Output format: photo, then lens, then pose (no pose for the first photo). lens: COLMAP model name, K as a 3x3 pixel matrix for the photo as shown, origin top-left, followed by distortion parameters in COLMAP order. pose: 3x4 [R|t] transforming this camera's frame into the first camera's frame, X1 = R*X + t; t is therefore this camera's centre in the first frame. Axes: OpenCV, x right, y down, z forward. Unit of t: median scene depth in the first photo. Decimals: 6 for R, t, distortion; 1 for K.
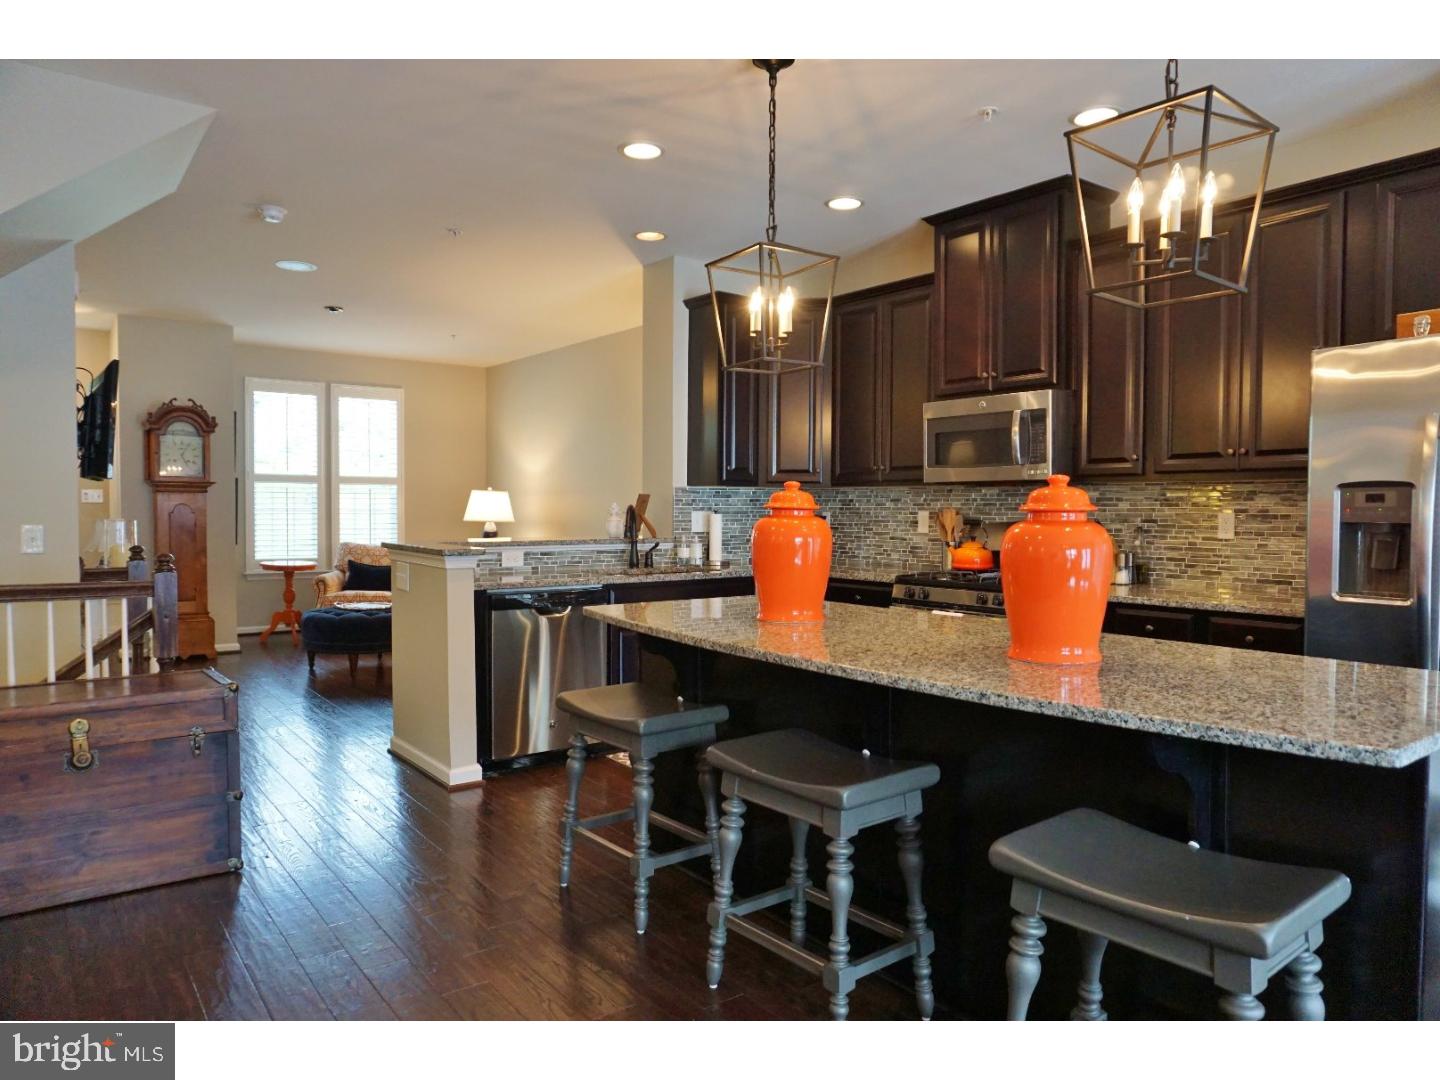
lens RADIAL K [[953.6, 0, 709.7], [0, 953.6, 544.6], [0, 0, 1]] dist [-0.025861, 0.001632]
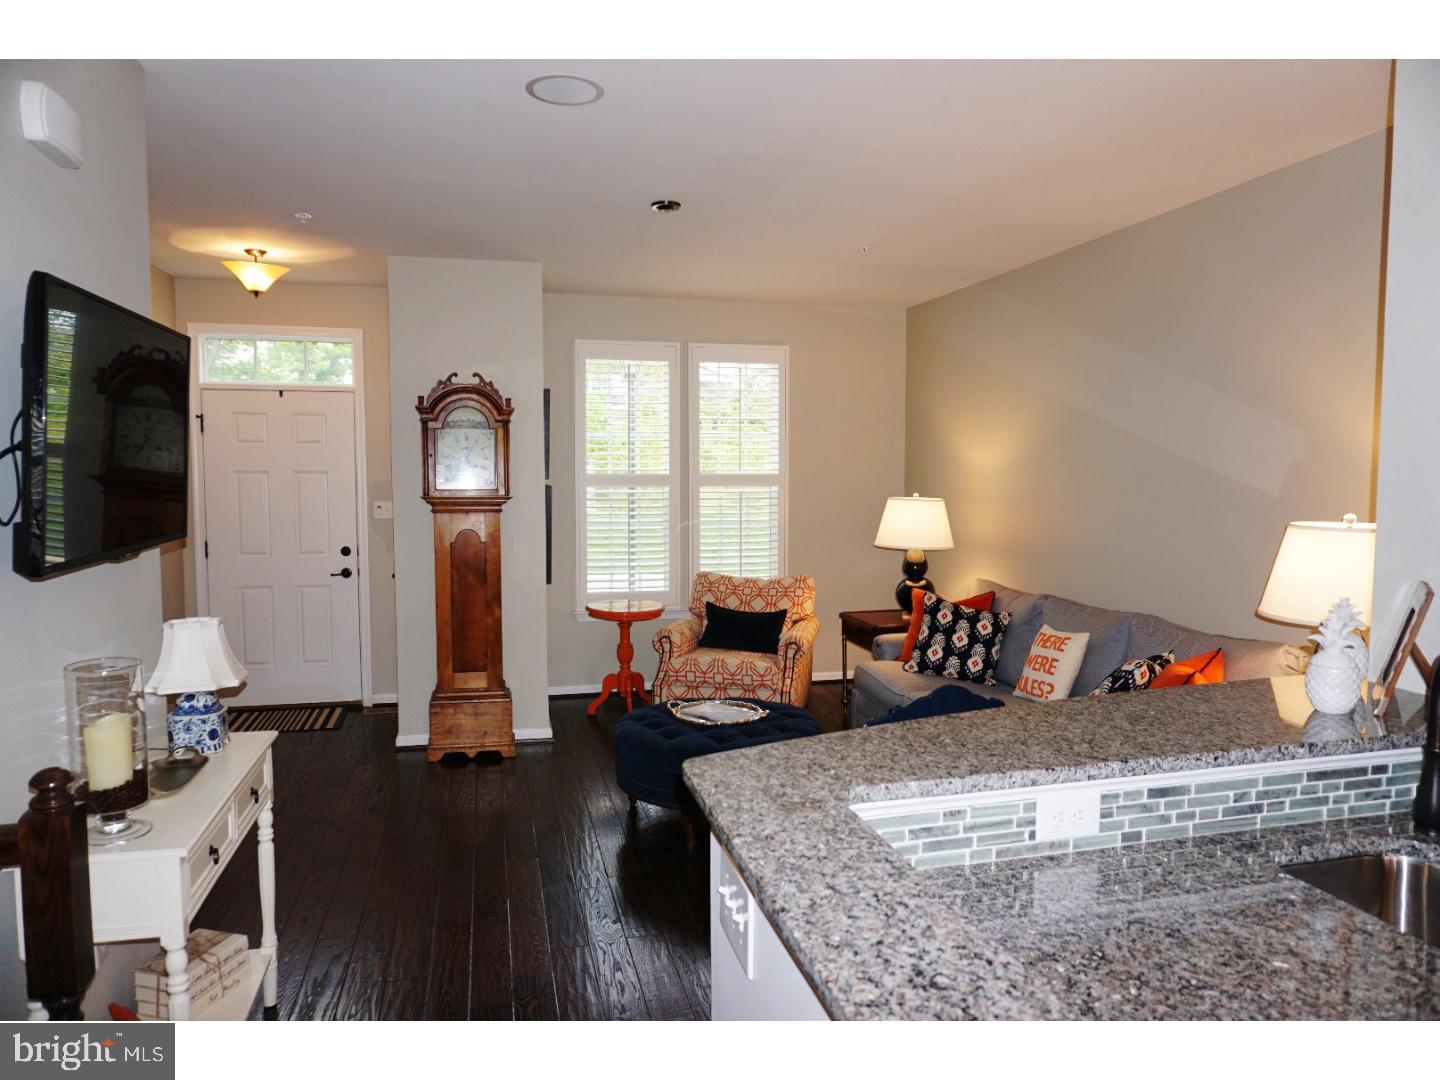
lens RADIAL K [[953.6, 0, 709.7], [0, 953.6, 544.6], [0, 0, 1]] dist [-0.025861, 0.001632]
pose [[0.919444, 0.023981, -0.392489, -0.113698], [-0.009784, 0.999225, 0.038132, -0.052013], [0.393099, -0.031220, 0.918966, 0.383603]]
